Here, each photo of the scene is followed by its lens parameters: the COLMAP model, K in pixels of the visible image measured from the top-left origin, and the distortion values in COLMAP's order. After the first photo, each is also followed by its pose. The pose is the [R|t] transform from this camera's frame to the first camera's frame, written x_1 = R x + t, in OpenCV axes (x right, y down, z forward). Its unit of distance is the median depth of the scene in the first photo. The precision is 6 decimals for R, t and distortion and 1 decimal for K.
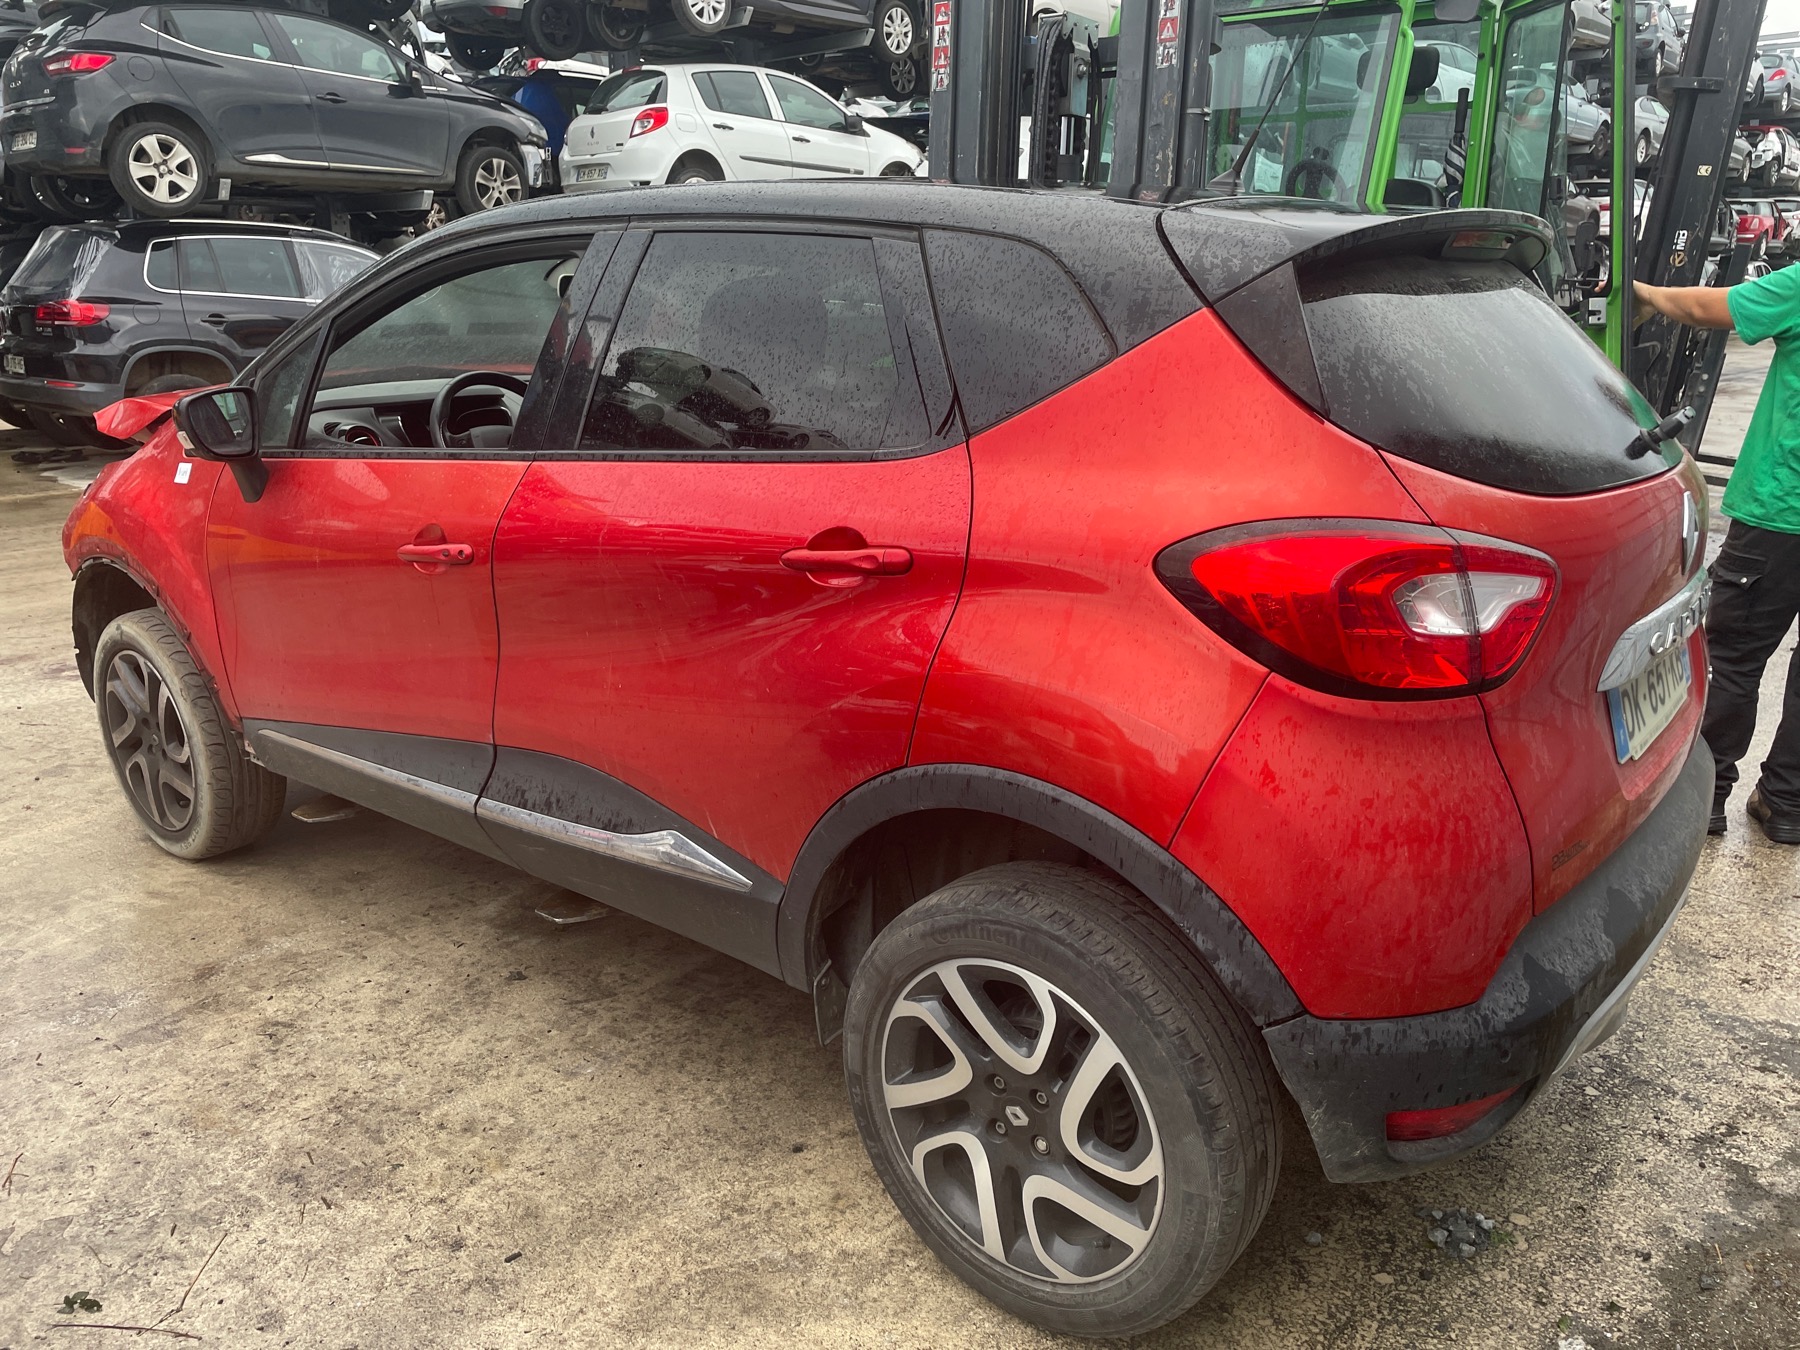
lens RADIAL K [[1377.2, 0, 899.6], [0, 1377.2, 674.6], [0, 0, 1]] dist [0.032625, -0.001997]
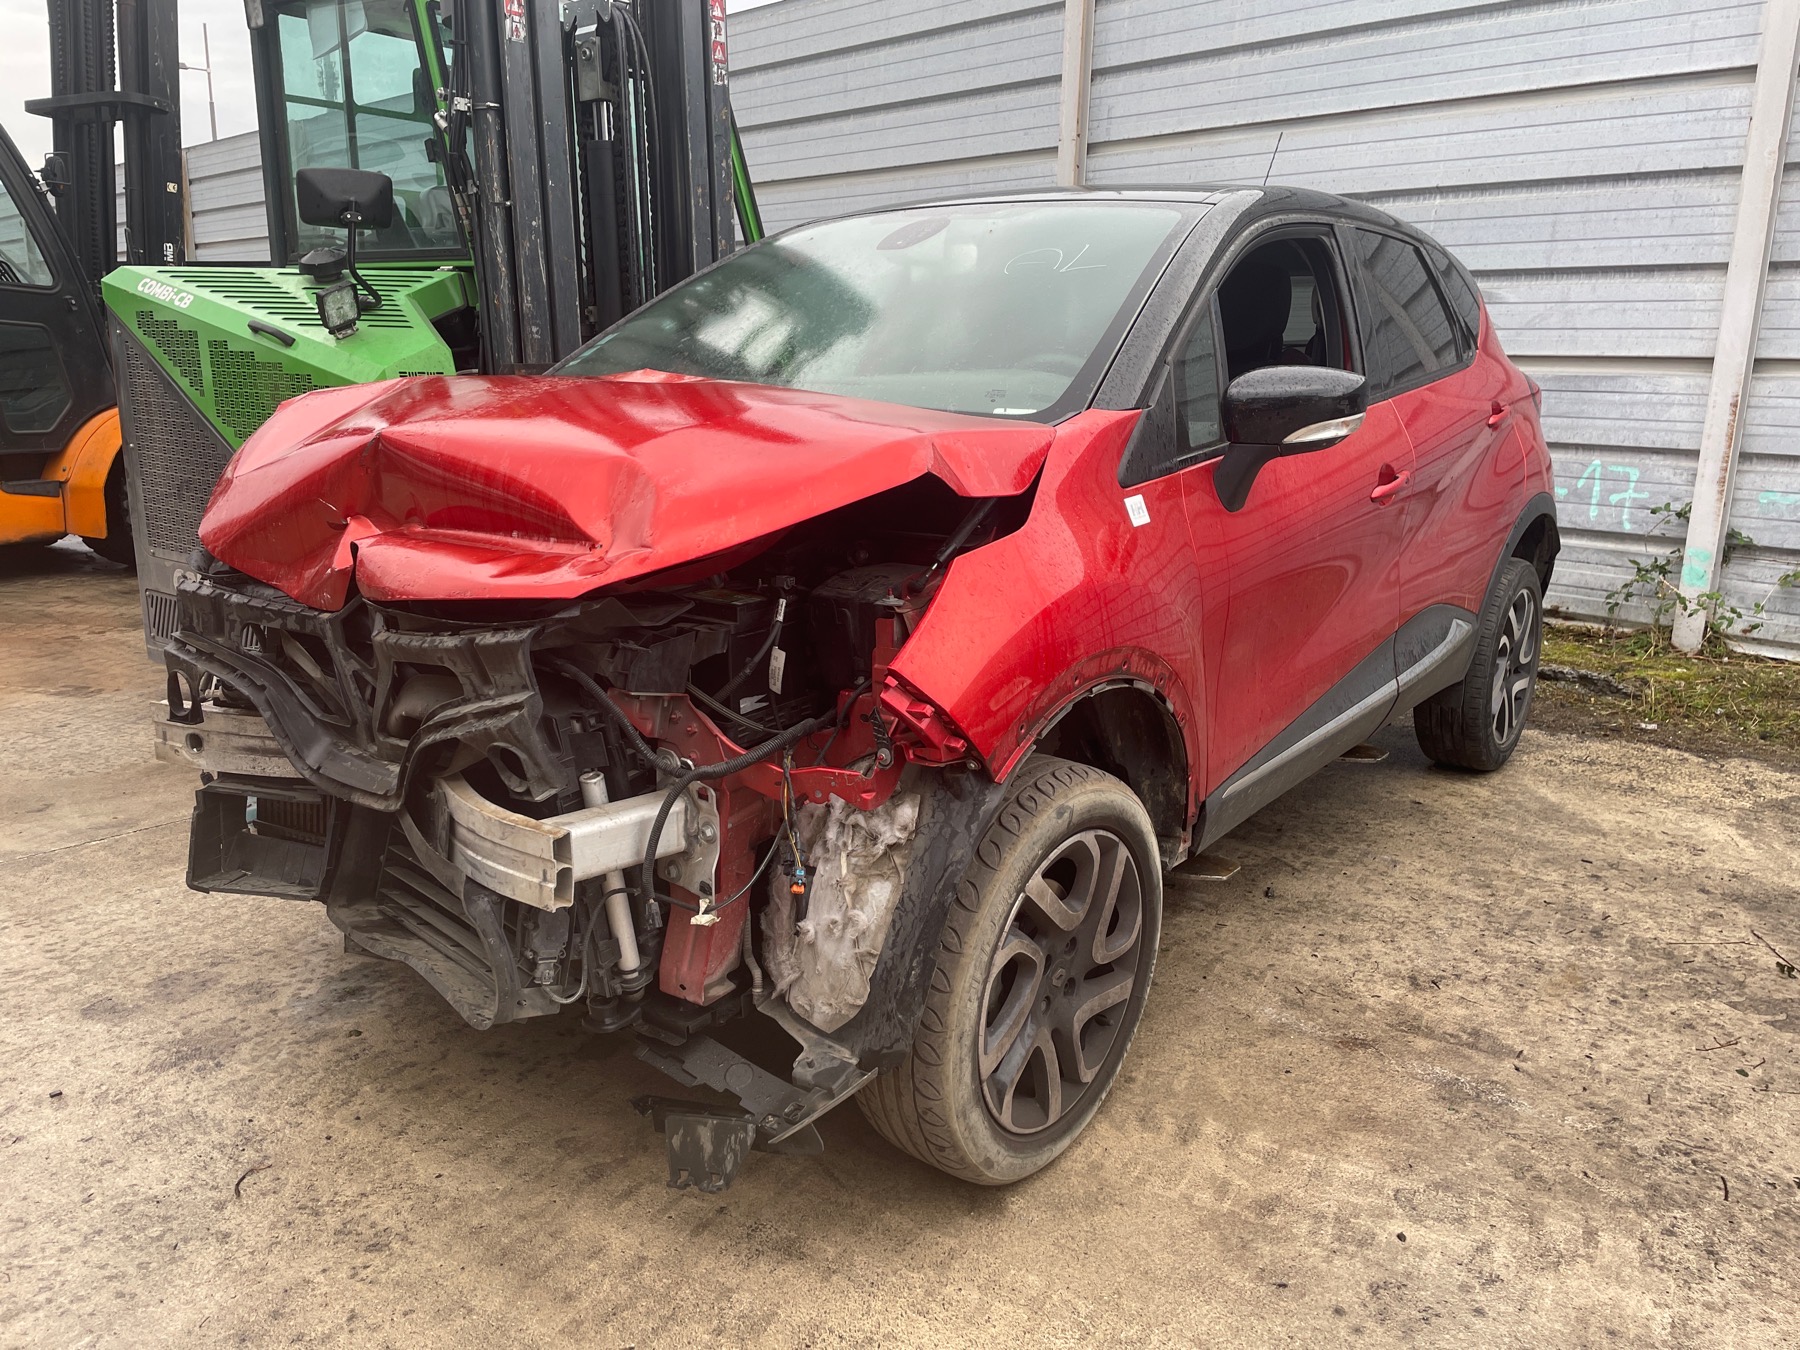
lens RADIAL K [[1377.2, 0, 904.9], [0, 1377.2, 669.8], [0, 0, 1]] dist [0.032625, -0.001997]
pose [[-0.041555, -0.223190, 0.973889, -1.431642], [0.265437, 0.937238, 0.226117, -0.296633], [-0.963232, 0.267902, 0.020296, 1.351327]]
